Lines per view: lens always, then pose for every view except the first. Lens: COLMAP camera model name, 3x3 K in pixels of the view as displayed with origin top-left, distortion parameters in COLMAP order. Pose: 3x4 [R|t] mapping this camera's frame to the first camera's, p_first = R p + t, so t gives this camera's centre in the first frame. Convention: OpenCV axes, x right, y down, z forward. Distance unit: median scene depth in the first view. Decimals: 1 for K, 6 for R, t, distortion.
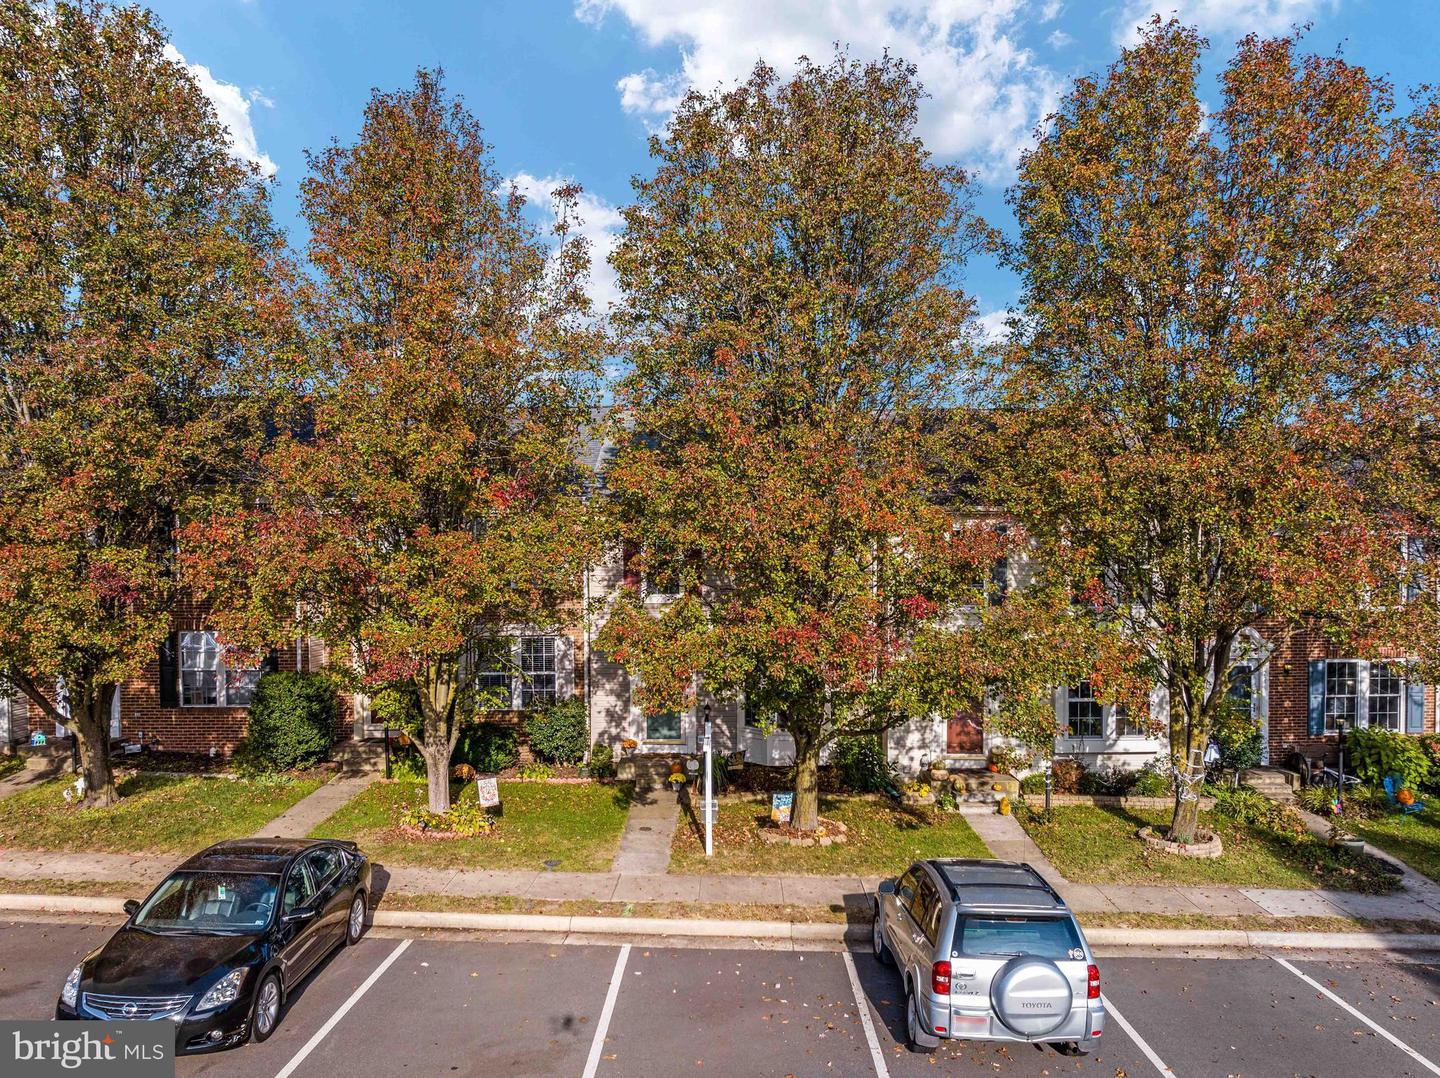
lens RADIAL K [[1020.7, 0, 725.1], [0, 1020.7, 611.7], [0, 0, 1]] dist [-0.040217, 0.004611]
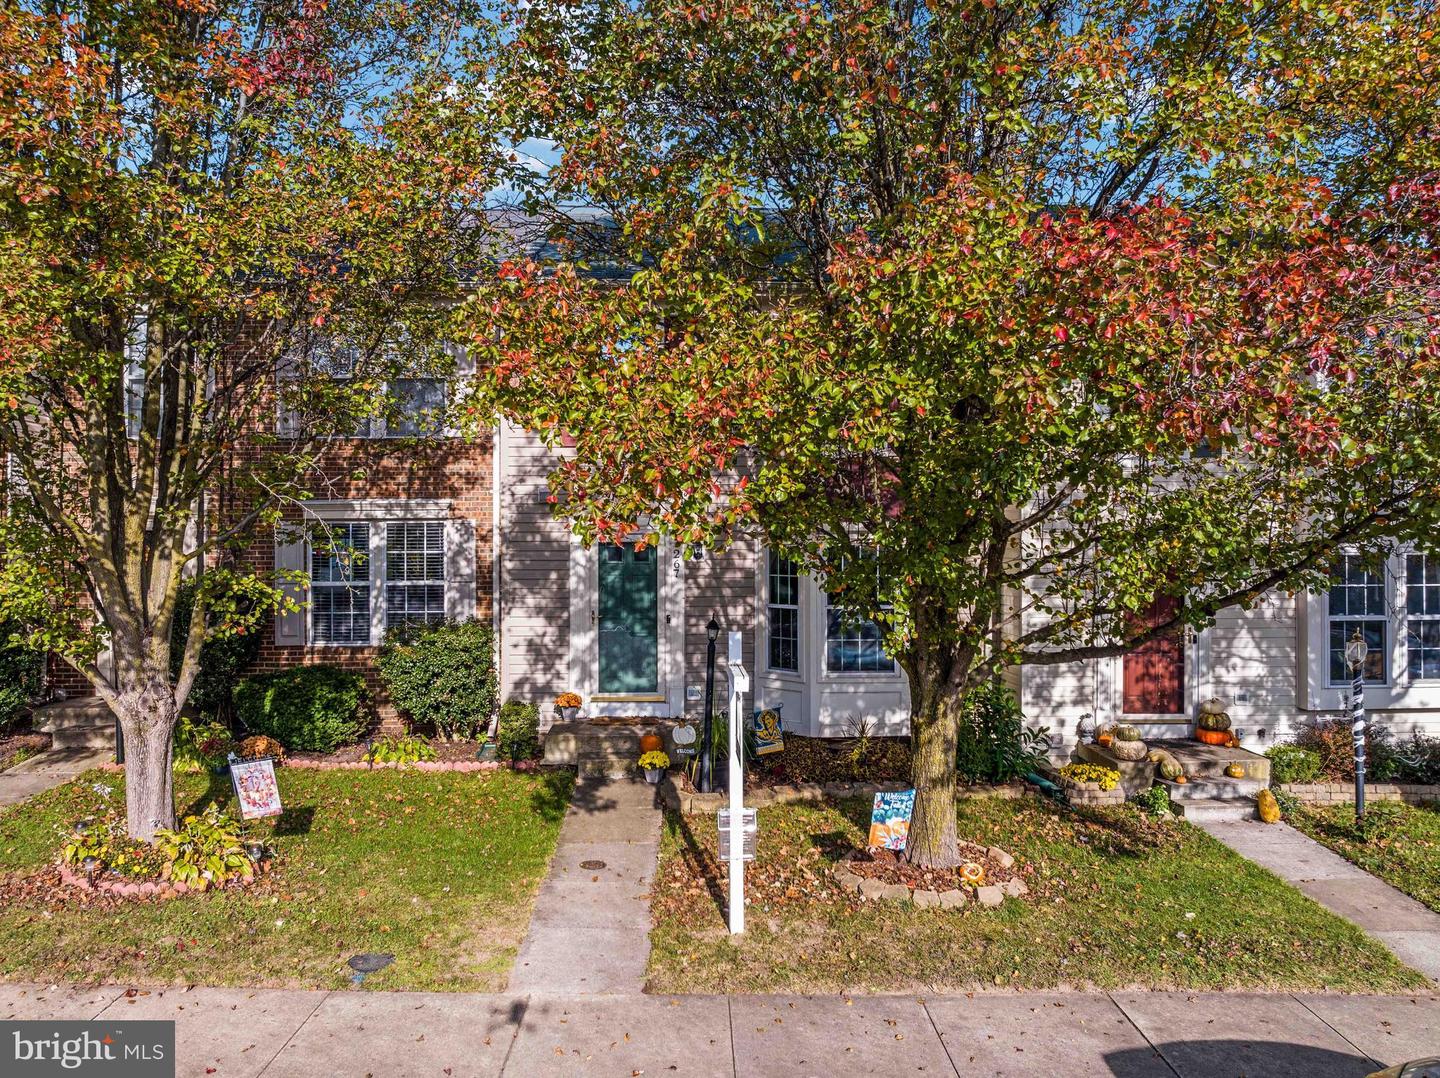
lens RADIAL K [[1014.7, 0, 724.9], [0, 1014.7, 535.5], [0, 0, 1]] dist [-0.037951, 0.002256]
pose [[0.998966, 0.003435, 0.045342, -0.034435], [-0.000757, 0.998261, -0.058944, 0.077044], [-0.045465, 0.058849, 0.997231, 0.460971]]
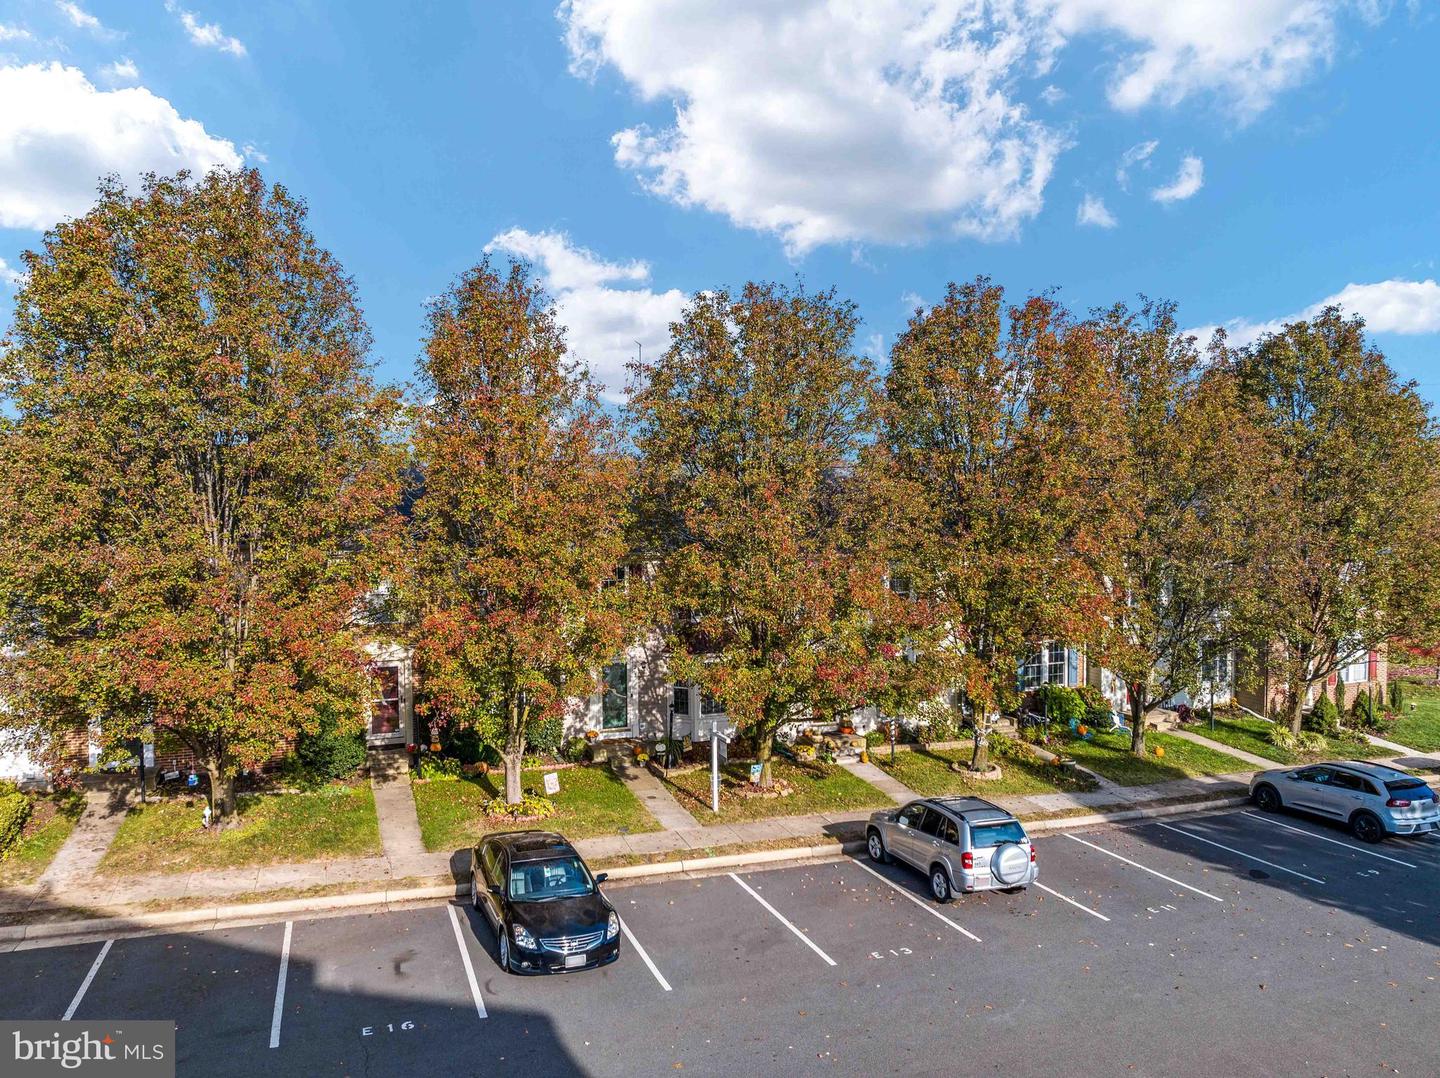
lens RADIAL K [[992.2, 0, 721.1], [0, 992.2, 571.7], [0, 0, 1]] dist [-0.028184, -0.002073]
pose [[0.932808, -0.025732, 0.359453, -0.431167], [0.018265, 0.999541, 0.024153, -0.119528], [-0.359909, -0.015965, 0.932851, -0.284428]]
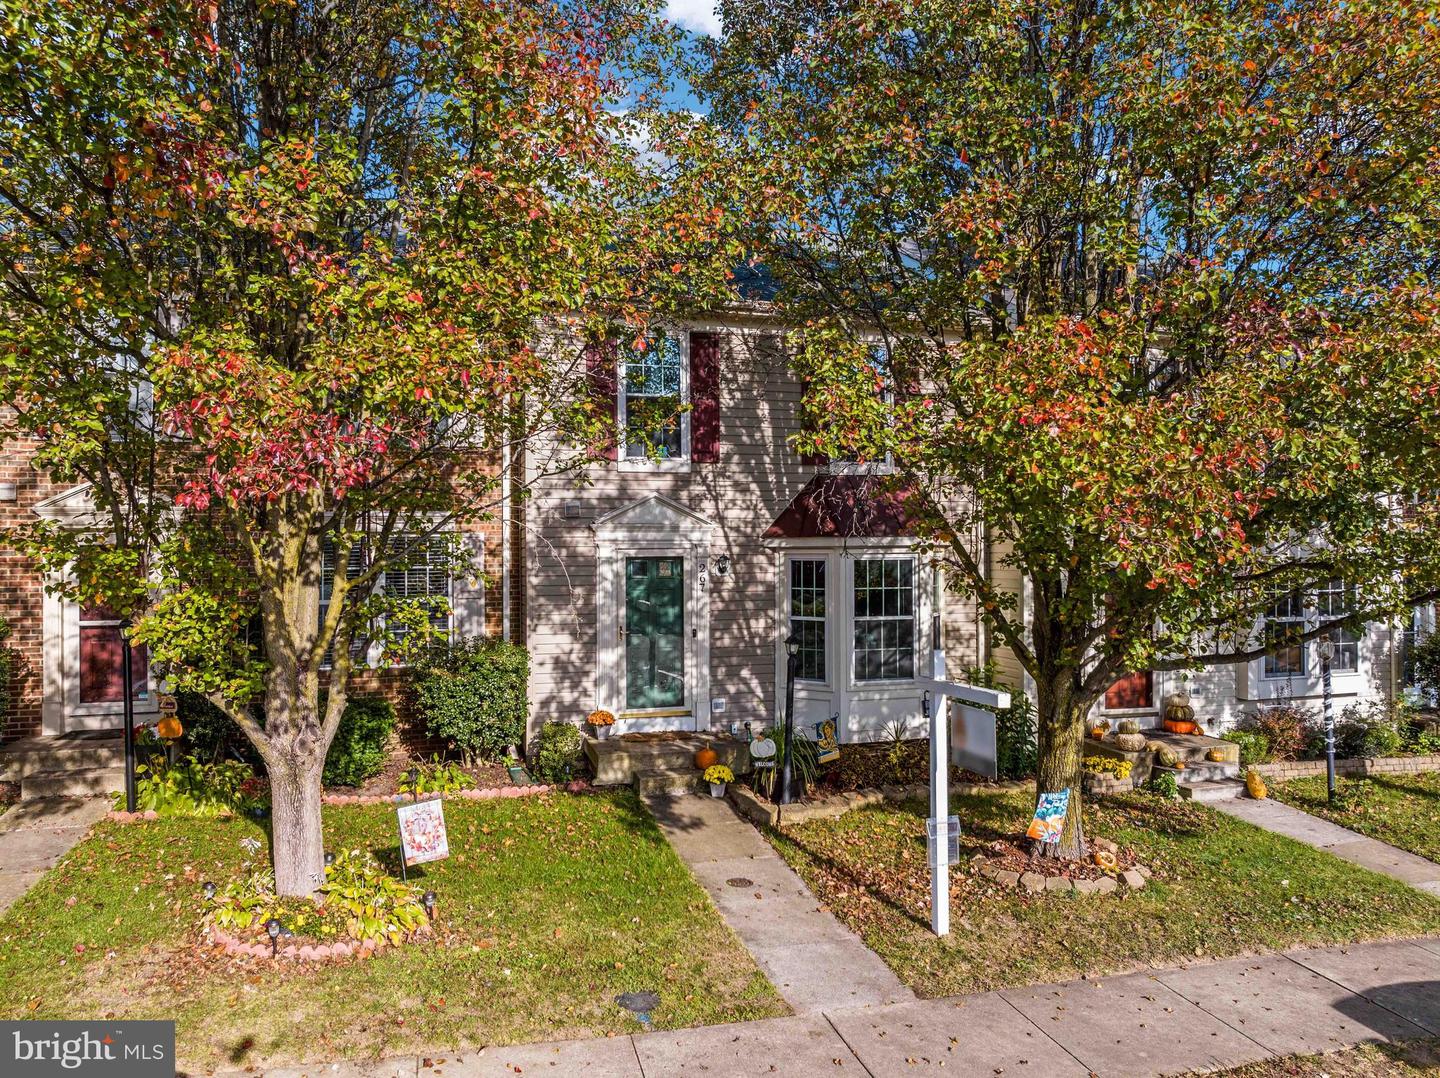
lens RADIAL K [[1014.7, 0, 724.9], [0, 1014.7, 535.5], [0, 0, 1]] dist [-0.037951, 0.002256]
pose [[0.958855, 0.004668, 0.283859, -0.203196], [0.012273, 0.998249, -0.057872, 0.067817], [-0.283632, 0.058975, 0.957118, 0.478625]]
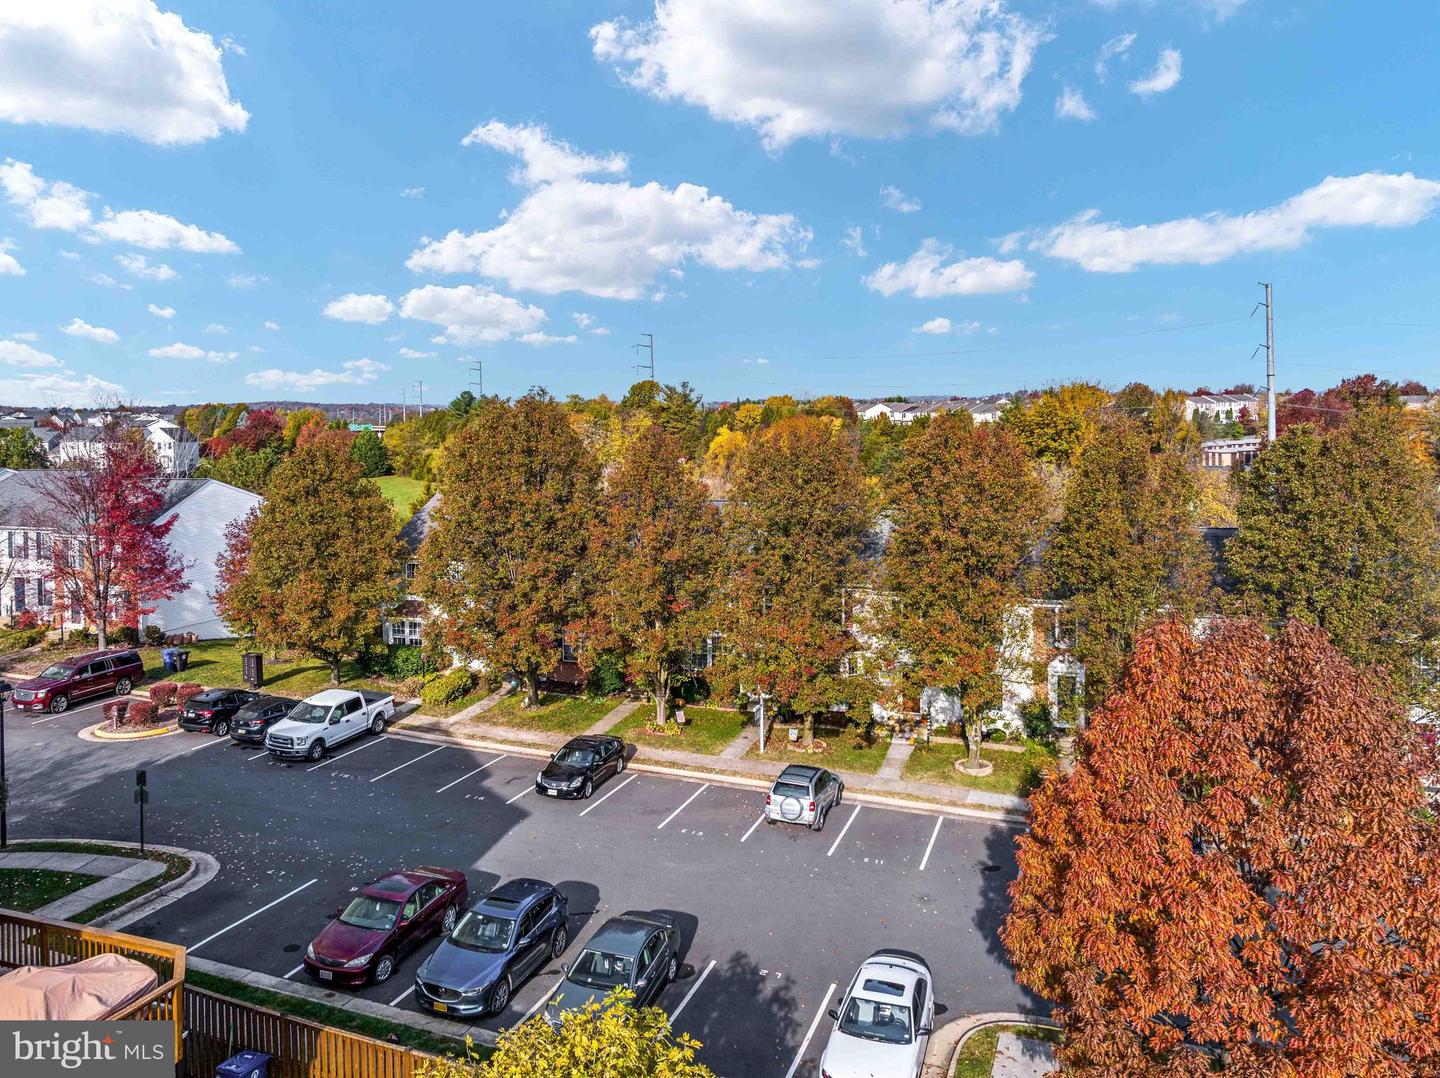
lens RADIAL K [[1010.1, 0, 720.3], [0, 1010.1, 468.2], [0, 0, 1]] dist [-0.000526, 0.000610]
pose [[0.945290, 0.003415, -0.326213, 0.557882], [-0.005533, 0.999969, -0.005564, -0.350627], [0.326184, 0.007064, 0.945280, -1.083771]]
